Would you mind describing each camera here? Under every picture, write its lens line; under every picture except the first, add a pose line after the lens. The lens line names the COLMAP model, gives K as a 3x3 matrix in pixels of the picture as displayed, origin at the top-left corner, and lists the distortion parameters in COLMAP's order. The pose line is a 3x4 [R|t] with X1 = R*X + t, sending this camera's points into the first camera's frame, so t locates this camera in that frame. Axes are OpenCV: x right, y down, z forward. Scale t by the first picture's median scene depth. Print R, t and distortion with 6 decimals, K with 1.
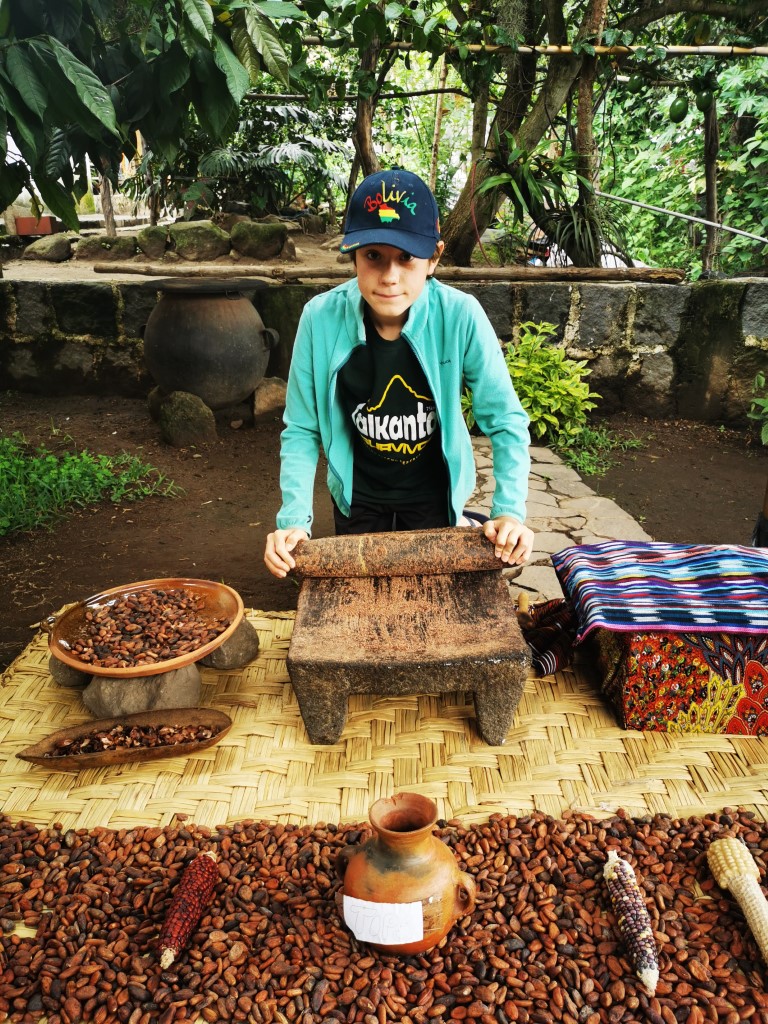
lens RADIAL K [[809.7, 0, 382.5], [0, 809.7, 511.7], [0, 0, 1]] dist [0.030060, -0.028435]
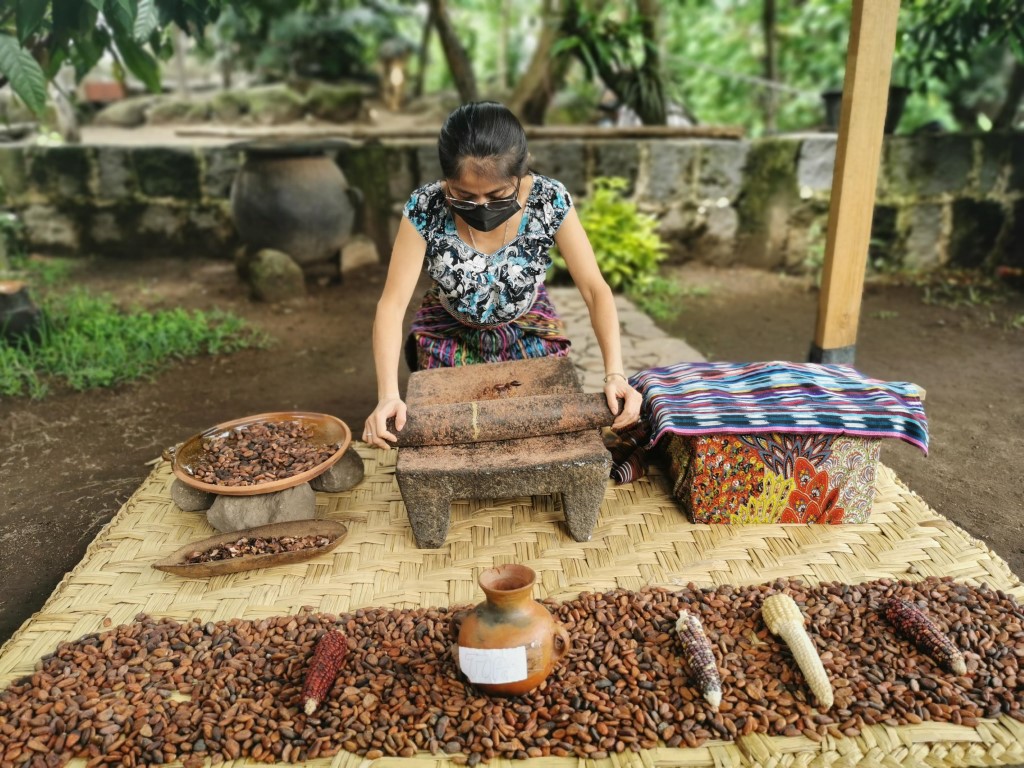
lens RADIAL K [[809.7, 0, 513.9], [0, 809.7, 383.2], [0, 0, 1]] dist [0.030060, -0.028435]
pose [[0.997525, -0.030255, 0.063476, -0.021049], [0.029790, 0.999522, 0.008267, 0.053684], [-0.063696, -0.006355, 0.997949, -0.121267]]
